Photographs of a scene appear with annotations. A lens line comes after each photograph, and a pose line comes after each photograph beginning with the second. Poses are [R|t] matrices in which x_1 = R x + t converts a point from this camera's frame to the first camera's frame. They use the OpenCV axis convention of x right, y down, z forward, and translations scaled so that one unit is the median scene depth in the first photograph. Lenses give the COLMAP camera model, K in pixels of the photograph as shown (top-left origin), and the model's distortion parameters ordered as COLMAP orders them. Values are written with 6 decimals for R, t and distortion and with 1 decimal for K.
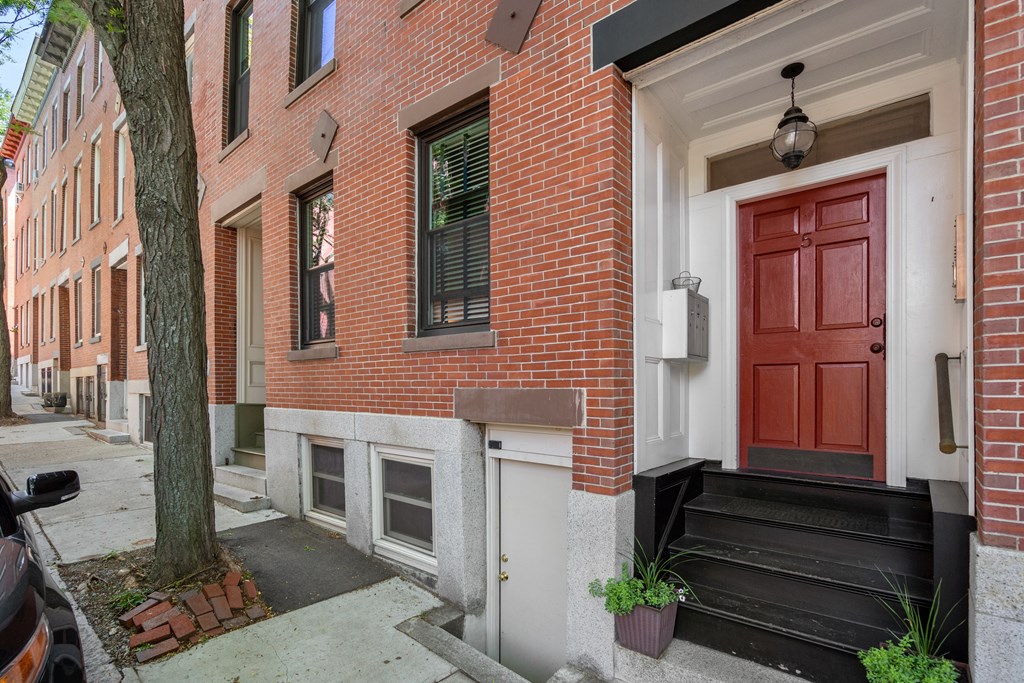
lens RADIAL K [[477.7, 0, 510.6], [0, 477.7, 390.1], [0, 0, 1]] dist [-0.011414, 0.005851]
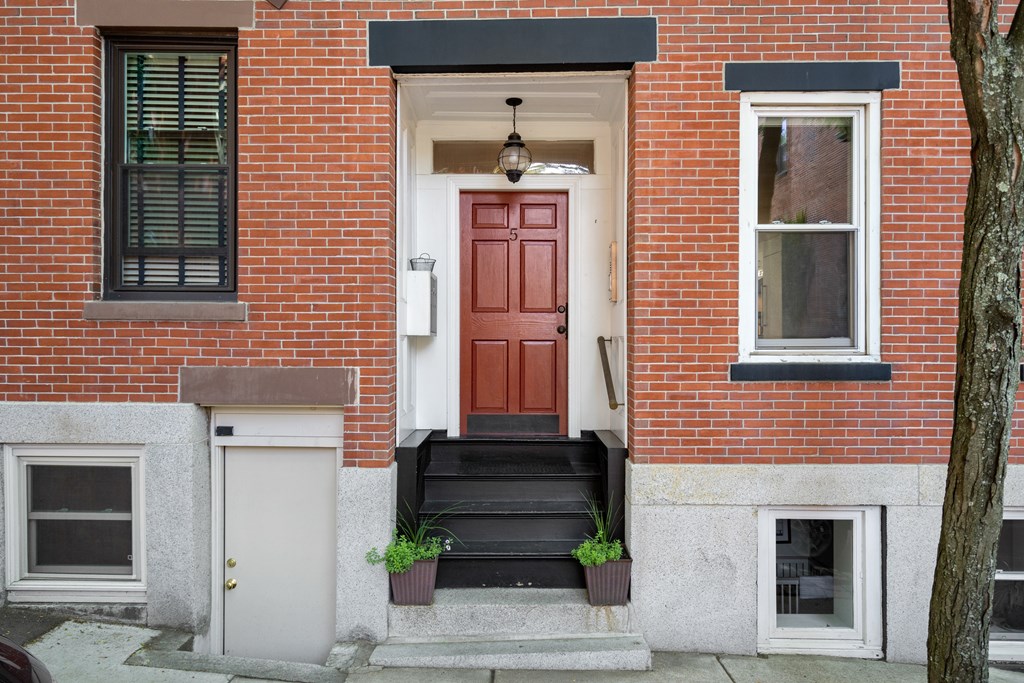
lens RADIAL K [[688.1, 0, 512.0], [0, 688.1, 341.5], [0, 0, 1]] dist [0.001917, 0.001439]
pose [[0.780574, 0.003275, 0.625055, -0.469806], [-0.000280, 0.999988, -0.004890, -0.047766], [-0.625064, 0.003642, 0.780565, -0.339009]]
